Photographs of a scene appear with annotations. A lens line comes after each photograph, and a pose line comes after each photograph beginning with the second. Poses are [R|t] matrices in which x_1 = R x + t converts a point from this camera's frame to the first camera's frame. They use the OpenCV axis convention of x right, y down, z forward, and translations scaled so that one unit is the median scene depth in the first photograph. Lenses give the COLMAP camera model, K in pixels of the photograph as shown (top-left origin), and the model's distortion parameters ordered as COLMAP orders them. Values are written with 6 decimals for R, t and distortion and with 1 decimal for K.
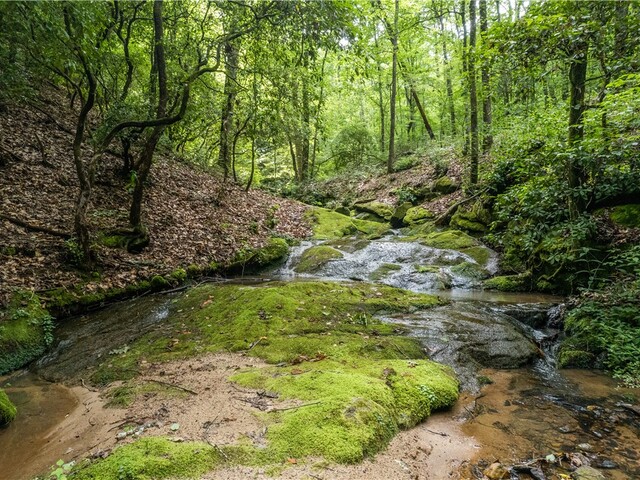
lens RADIAL K [[458.7, 0, 319.7], [0, 458.7, 241.5], [0, 0, 1]] dist [-0.047345, 0.000755]
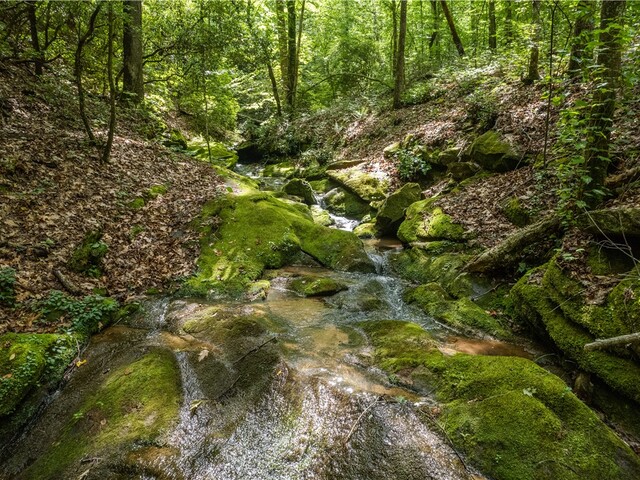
lens RADIAL K [[458.7, 0, 320.9], [0, 458.7, 237.9], [0, 0, 1]] dist [-0.047345, 0.000755]
pose [[0.999101, 0.007863, -0.041667, 0.081371], [-0.001286, 0.987823, 0.155578, -0.074535], [0.042383, -0.155384, 0.986945, 0.352379]]
